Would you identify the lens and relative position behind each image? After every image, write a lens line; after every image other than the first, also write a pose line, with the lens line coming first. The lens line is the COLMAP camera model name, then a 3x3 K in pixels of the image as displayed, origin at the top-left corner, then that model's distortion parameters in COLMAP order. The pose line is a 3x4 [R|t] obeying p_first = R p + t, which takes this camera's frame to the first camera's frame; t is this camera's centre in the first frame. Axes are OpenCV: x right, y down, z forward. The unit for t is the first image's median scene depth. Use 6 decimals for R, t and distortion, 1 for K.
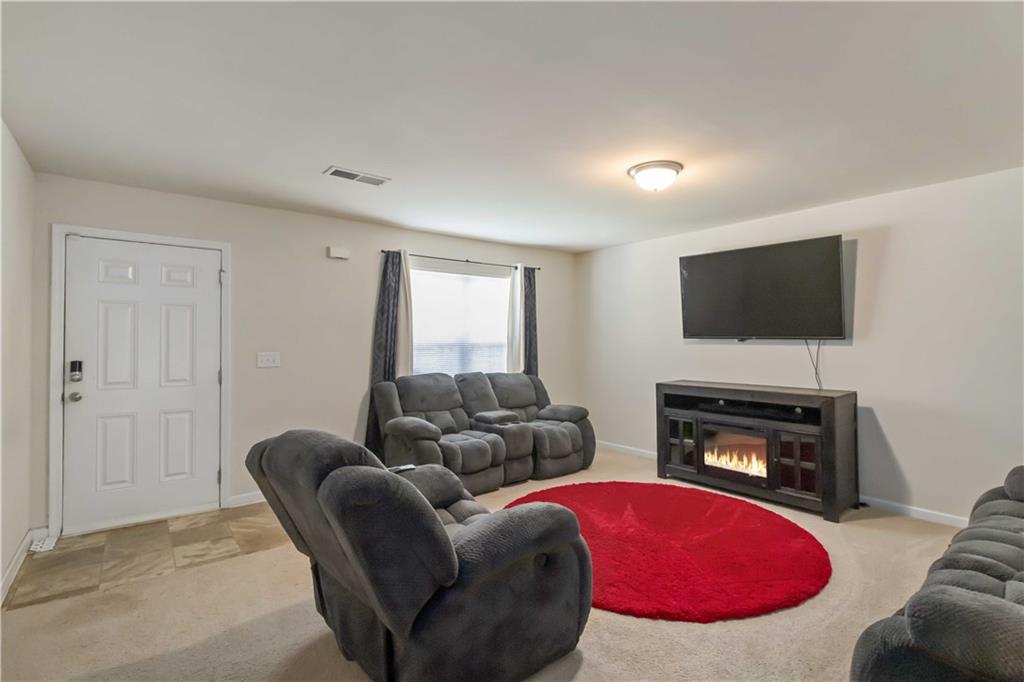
lens RADIAL K [[482.4, 0, 512.6], [0, 482.4, 332.9], [0, 0, 1]] dist [0.000864, 0.000415]
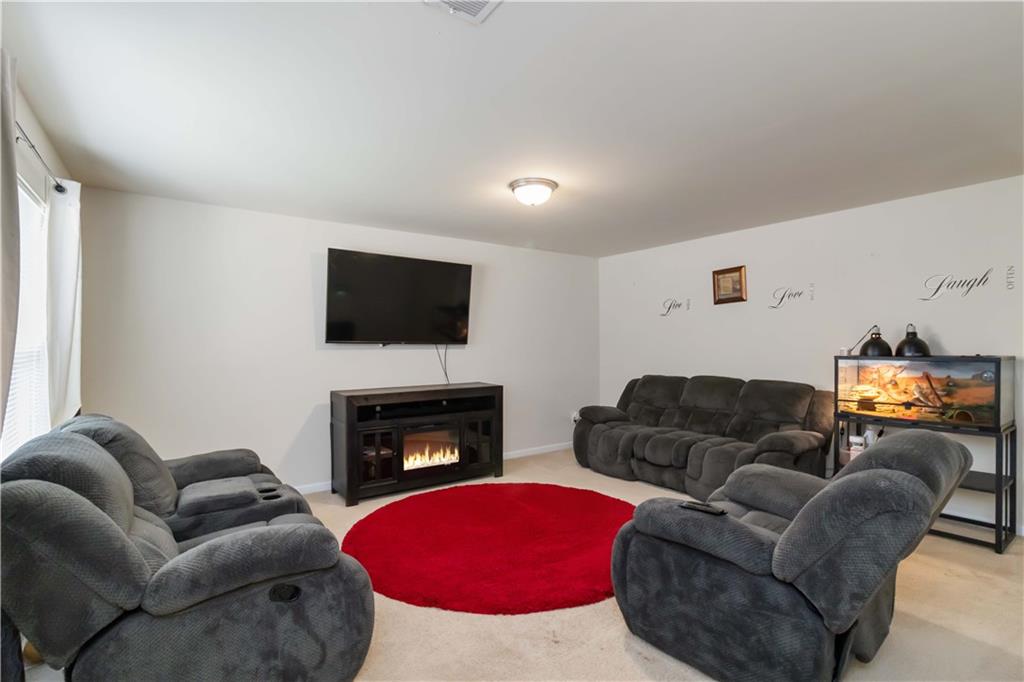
lens RADIAL K [[482.4, 0, 511.9], [0, 482.4, 350.5], [0, 0, 1]] dist [0.000864, 0.000415]
pose [[0.071353, -0.010363, 0.997397, -0.576734], [-0.011108, 0.999876, 0.011183, 0.013751], [-0.997389, -0.011877, 0.071229, 0.725272]]
